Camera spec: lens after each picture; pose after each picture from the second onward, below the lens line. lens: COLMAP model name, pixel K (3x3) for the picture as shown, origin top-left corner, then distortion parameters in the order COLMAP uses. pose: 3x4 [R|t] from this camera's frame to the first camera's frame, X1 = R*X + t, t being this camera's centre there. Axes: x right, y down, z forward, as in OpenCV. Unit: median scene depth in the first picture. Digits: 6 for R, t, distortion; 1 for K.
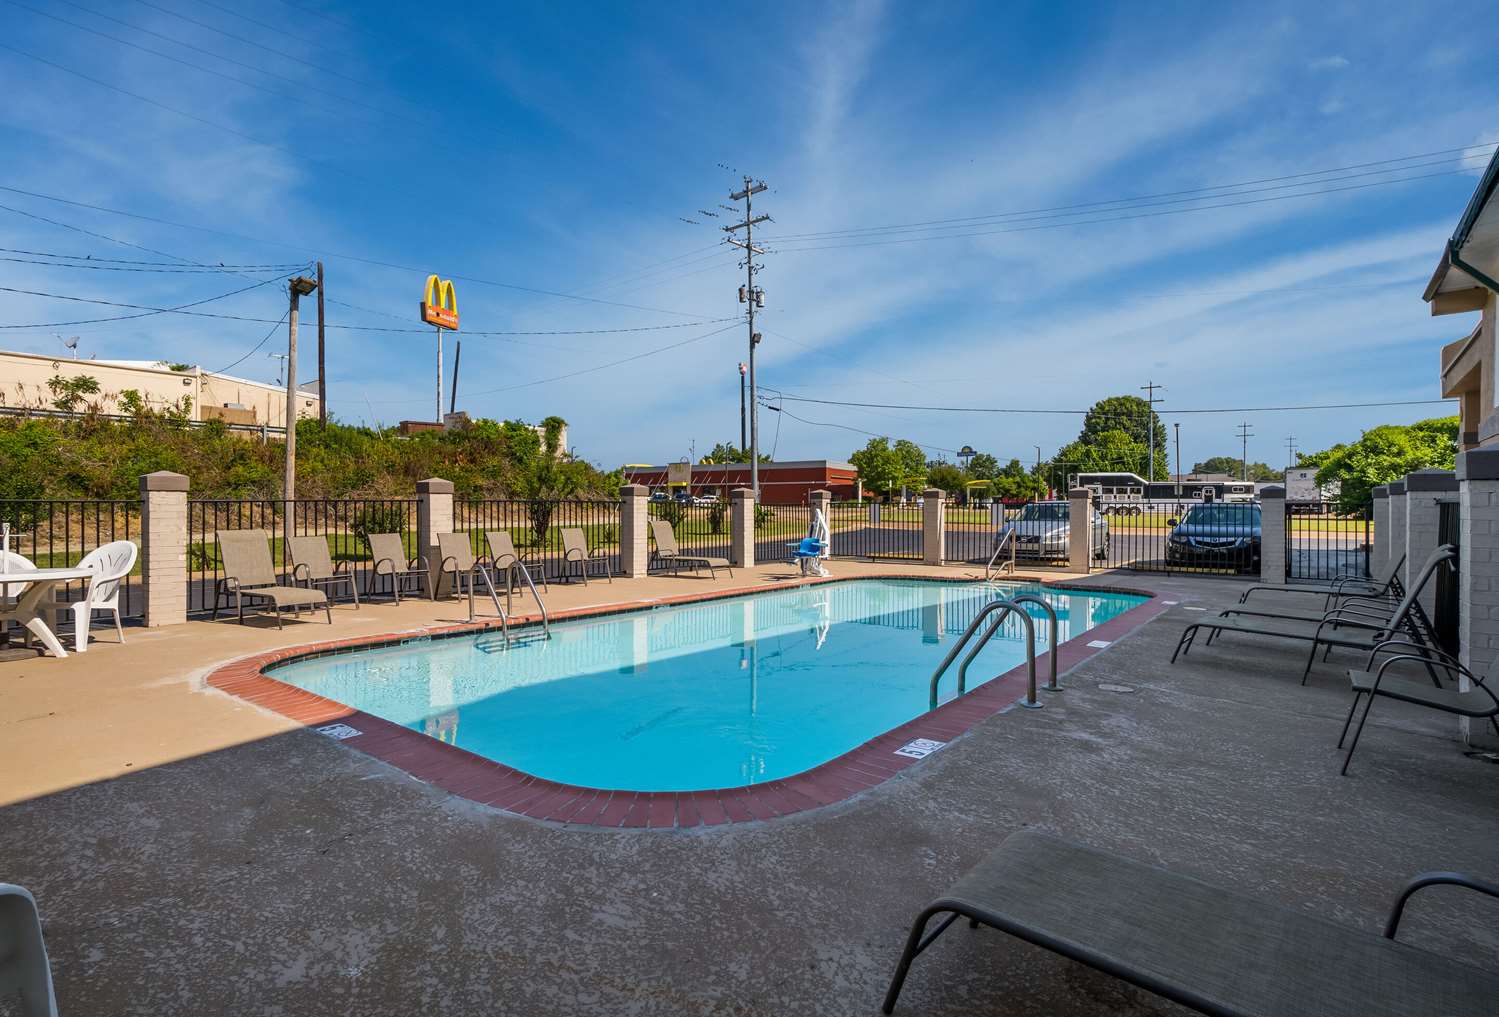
lens RADIAL K [[704.0, 0, 754.1], [0, 704.0, 507.0], [0, 0, 1]] dist [-0.015858, 0.001327]
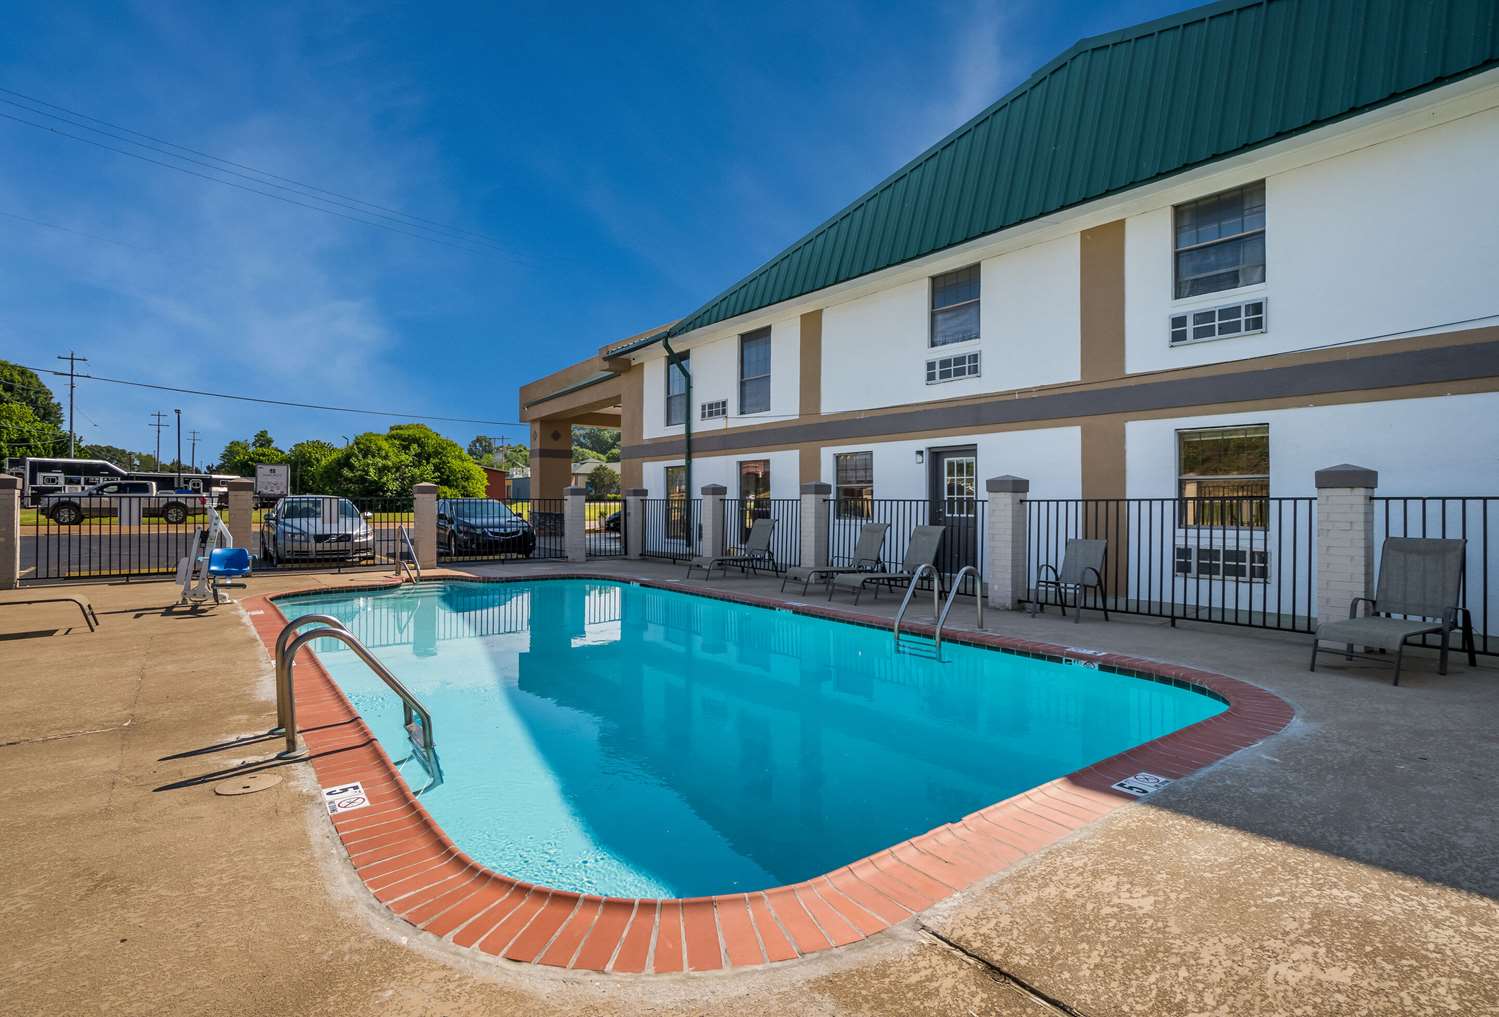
lens RADIAL K [[704.0, 0, 750.0], [0, 704.0, 501.9], [0, 0, 1]] dist [-0.015858, 0.001327]
pose [[0.327802, -0.001156, 0.944746, -0.277145], [0.000592, 0.999999, 0.001018, -0.000360], [-0.944746, 0.000225, 0.327803, 0.215320]]
